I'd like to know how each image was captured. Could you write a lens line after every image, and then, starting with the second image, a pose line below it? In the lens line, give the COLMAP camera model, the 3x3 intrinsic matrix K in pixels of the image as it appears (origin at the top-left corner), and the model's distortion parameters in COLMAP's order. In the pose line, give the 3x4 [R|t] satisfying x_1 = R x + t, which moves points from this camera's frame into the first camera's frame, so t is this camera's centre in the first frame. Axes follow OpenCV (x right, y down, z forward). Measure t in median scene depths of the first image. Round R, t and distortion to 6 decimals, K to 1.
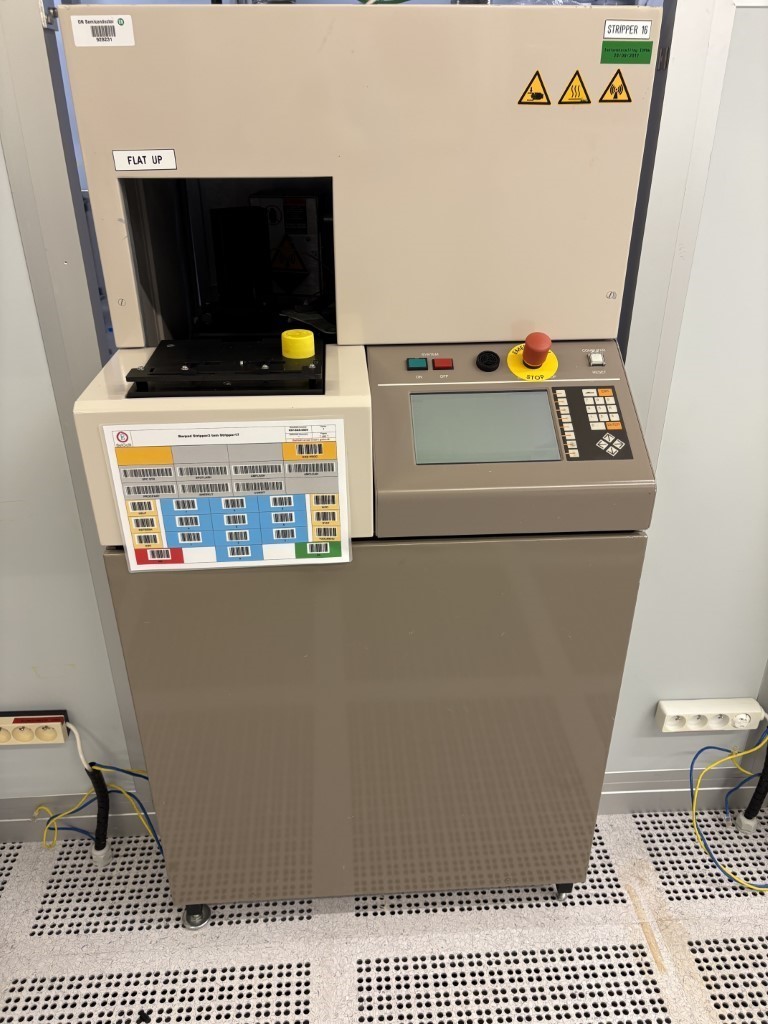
lens RADIAL K [[779.9, 0, 384.0], [0, 779.9, 513.3], [0, 0, 1]] dist [0.053270, -0.046772]
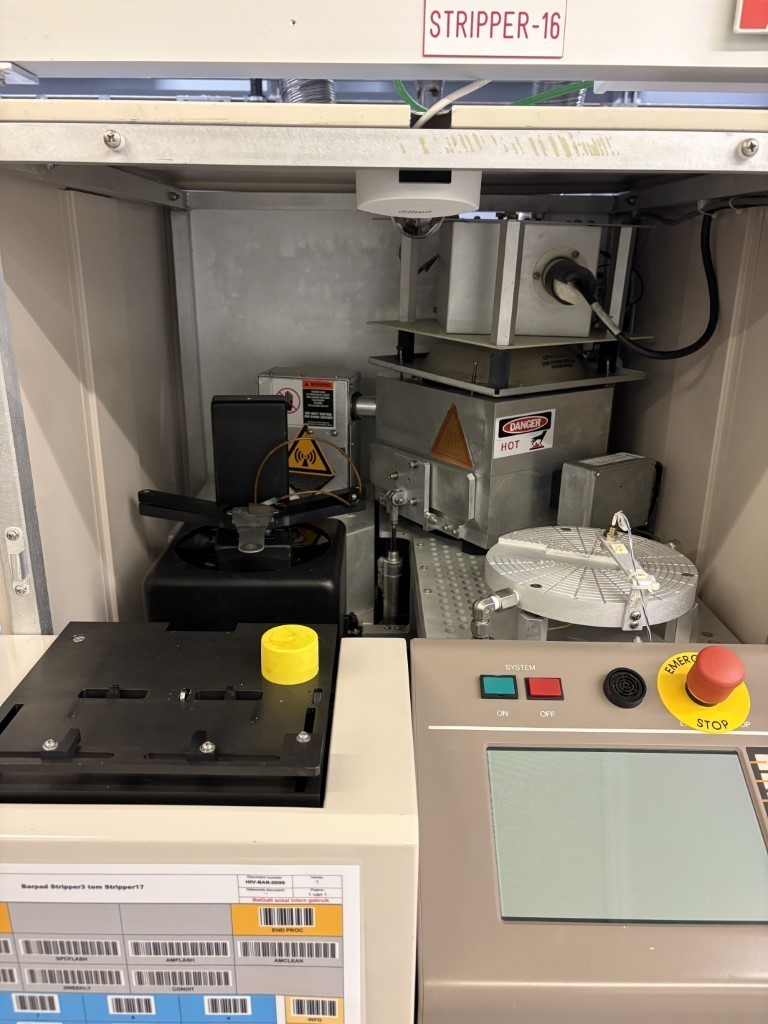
lens RADIAL K [[779.9, 0, 384.2], [0, 779.9, 511.9], [0, 0, 1]] dist [0.053270, -0.046772]
pose [[0.998119, 0.034764, -0.050490, -0.014002], [-0.042607, 0.985592, -0.163687, -0.188419], [0.044072, 0.165530, 0.985219, 0.354102]]
